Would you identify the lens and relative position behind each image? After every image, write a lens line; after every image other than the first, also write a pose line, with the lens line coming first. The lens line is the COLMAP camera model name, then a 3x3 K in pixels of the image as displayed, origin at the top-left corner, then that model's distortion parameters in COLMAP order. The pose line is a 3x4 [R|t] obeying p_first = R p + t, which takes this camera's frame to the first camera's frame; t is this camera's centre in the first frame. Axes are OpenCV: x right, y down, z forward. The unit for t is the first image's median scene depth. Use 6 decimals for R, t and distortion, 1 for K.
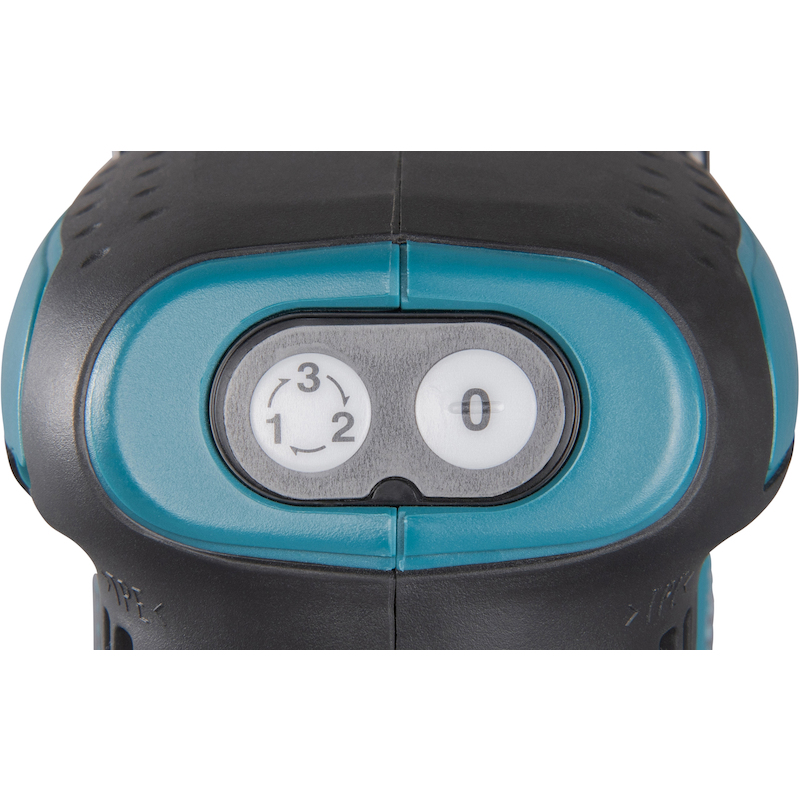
lens RADIAL K [[2526.5, 0, 400.0], [0, 2526.5, 400.0], [0, 0, 1]] dist [-0.015944, -2.200859]
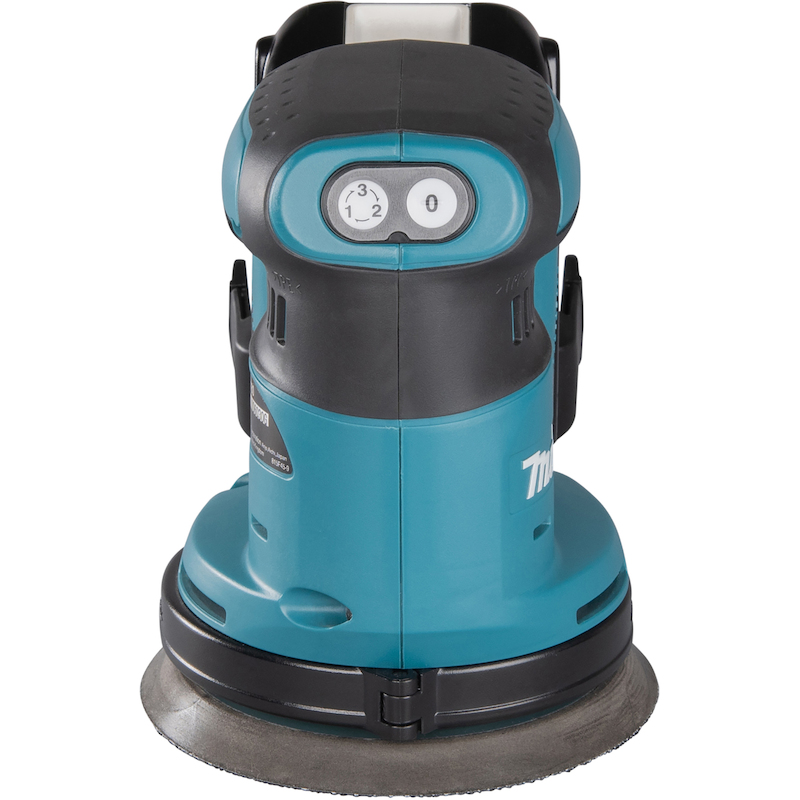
lens RADIAL K [[2526.5, 0, 400.0], [0, 2526.5, 400.0], [0, 0, 1]] dist [-0.015944, -2.200859]
pose [[0.999901, -0.003192, -0.013735, 0.032133], [0.004752, 0.993345, 0.115075, -0.087025], [0.013276, -0.115129, 0.993262, -1.411742]]
